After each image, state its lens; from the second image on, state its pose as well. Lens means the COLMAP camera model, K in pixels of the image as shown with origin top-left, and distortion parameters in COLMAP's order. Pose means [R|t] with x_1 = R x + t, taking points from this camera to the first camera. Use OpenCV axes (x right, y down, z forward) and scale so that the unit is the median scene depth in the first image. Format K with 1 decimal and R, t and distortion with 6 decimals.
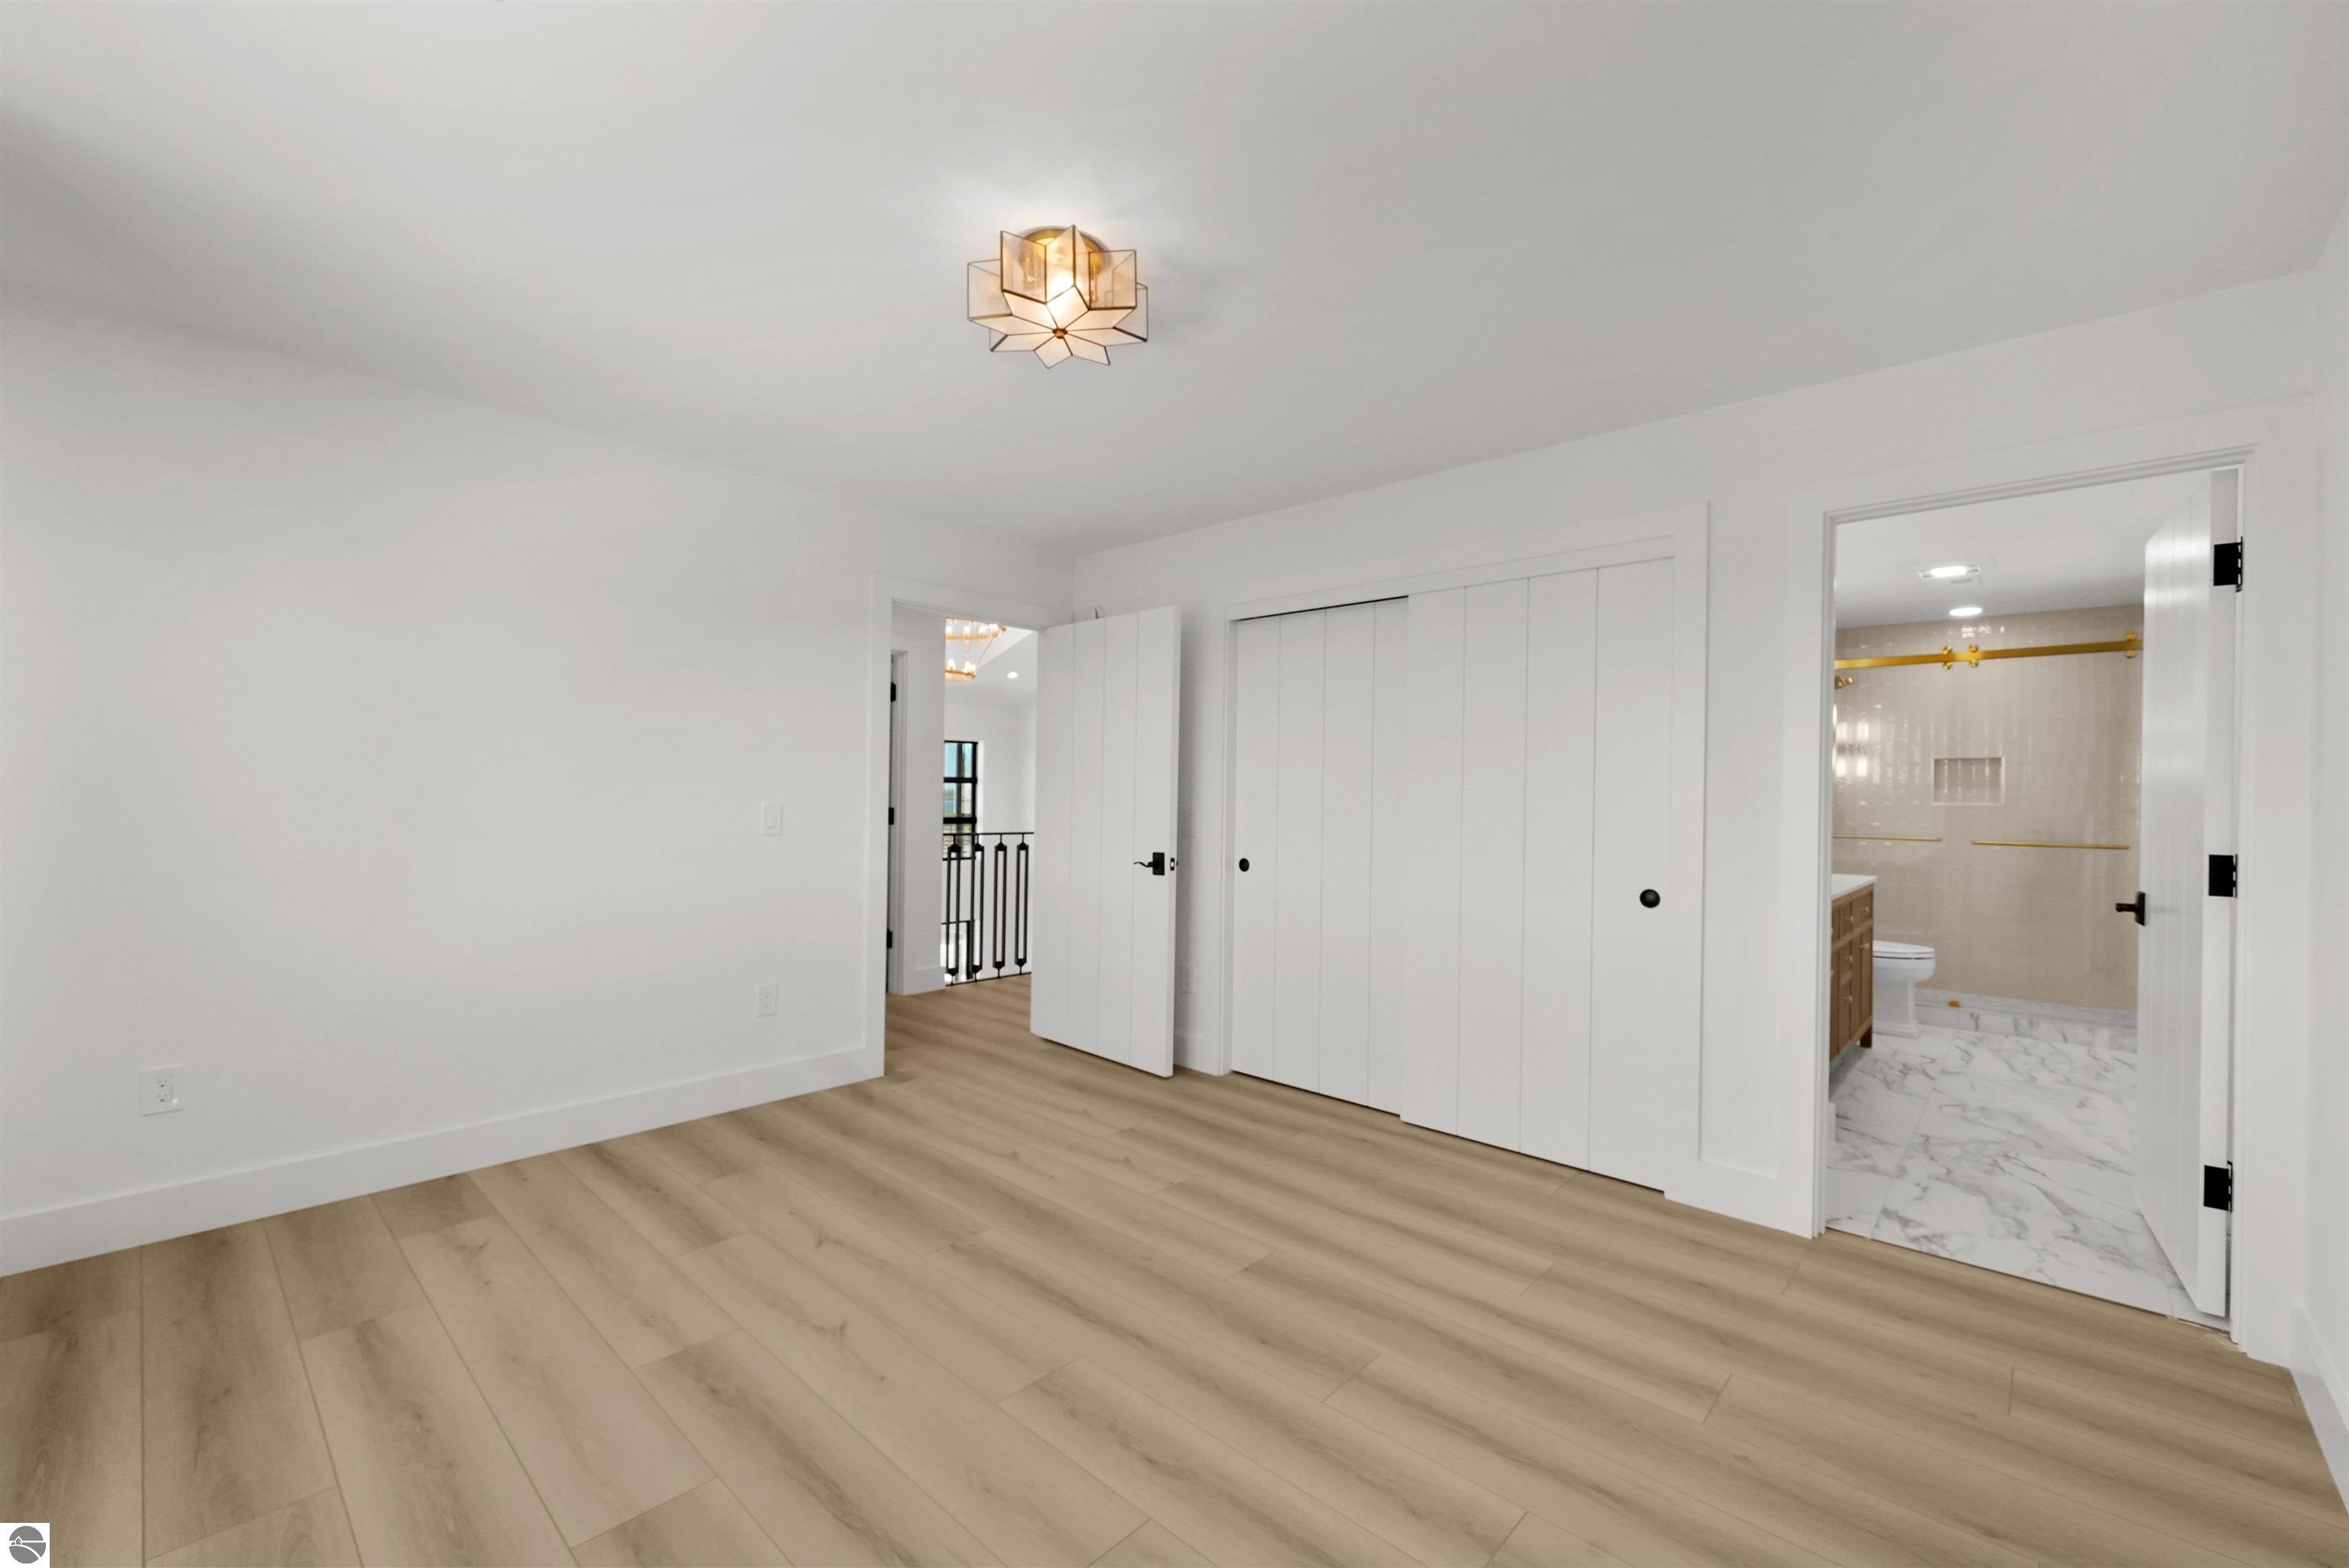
lens RADIAL K [[956.2, 0, 1174.5], [0, 956.2, 784.0], [0, 0, 1]] dist [0.000084, -0.000044]
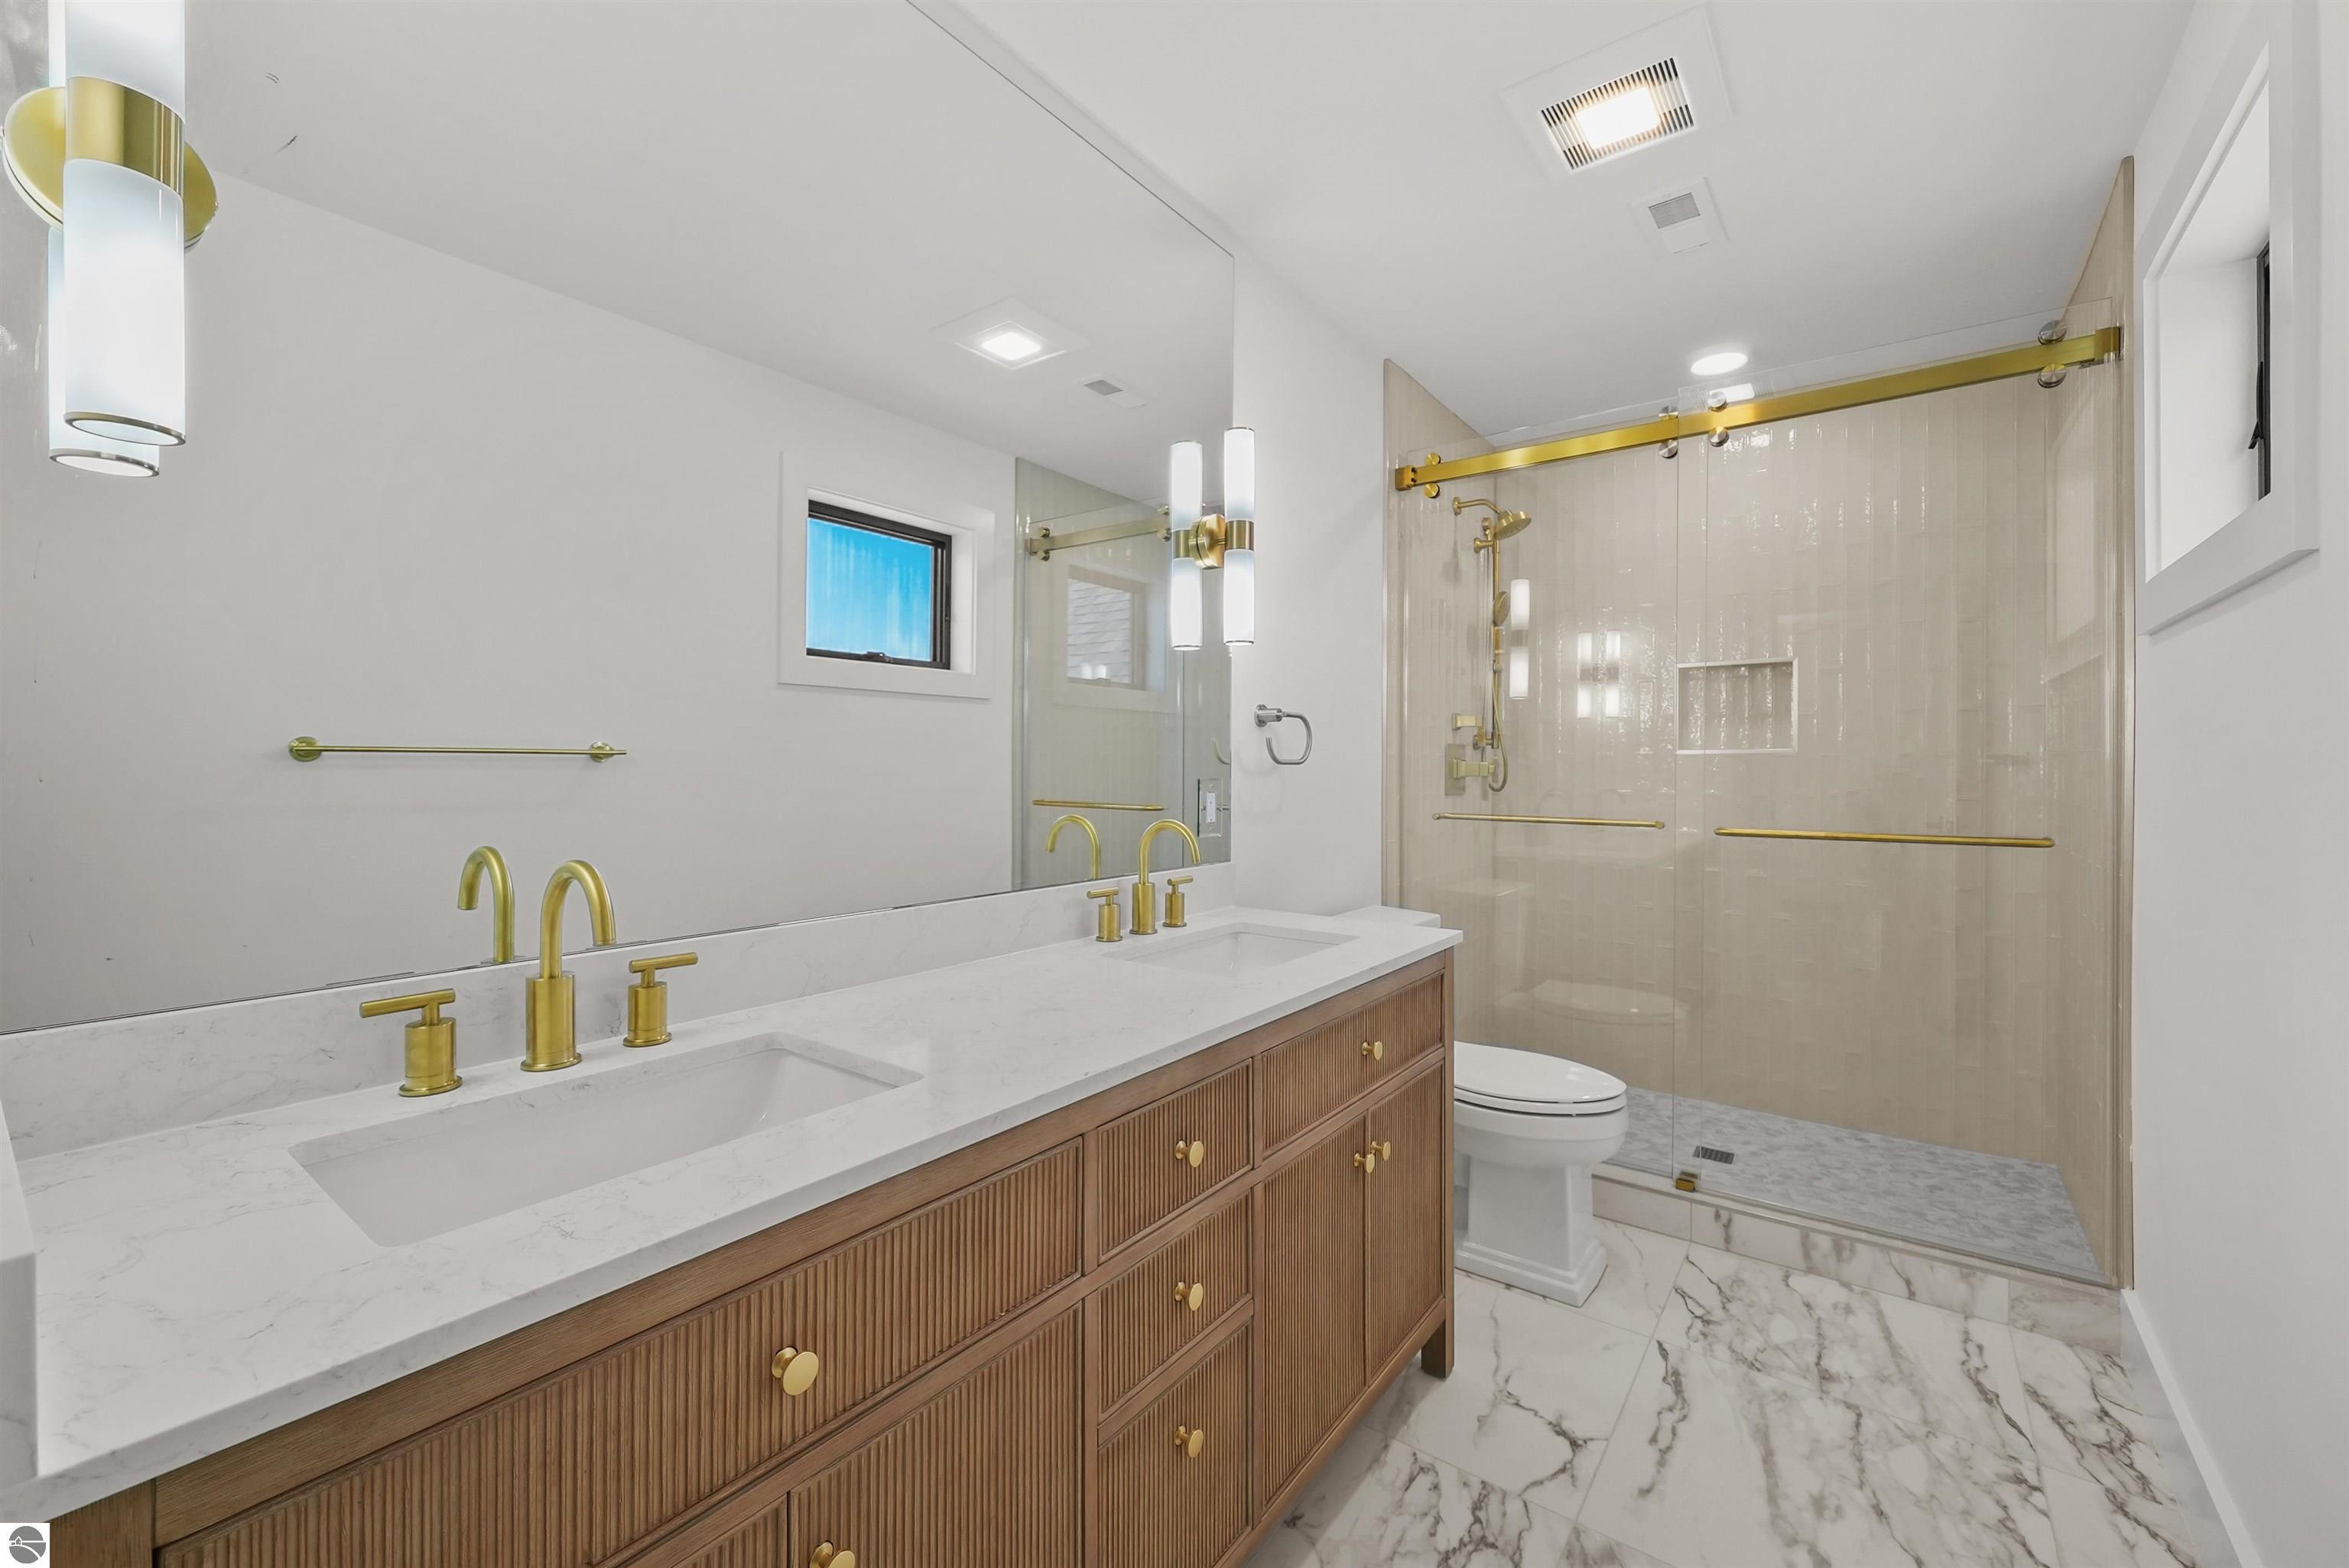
lens RADIAL K [[951.4, 0, 1168.3], [0, 951.4, 769.9], [0, 0, 1]] dist [0.001236, 0.000017]
pose [[0.995913, -0.016699, 0.088763, 0.540623], [0.015623, 0.999796, 0.012803, 0.021931], [-0.088959, -0.011363, 0.995970, 0.579790]]
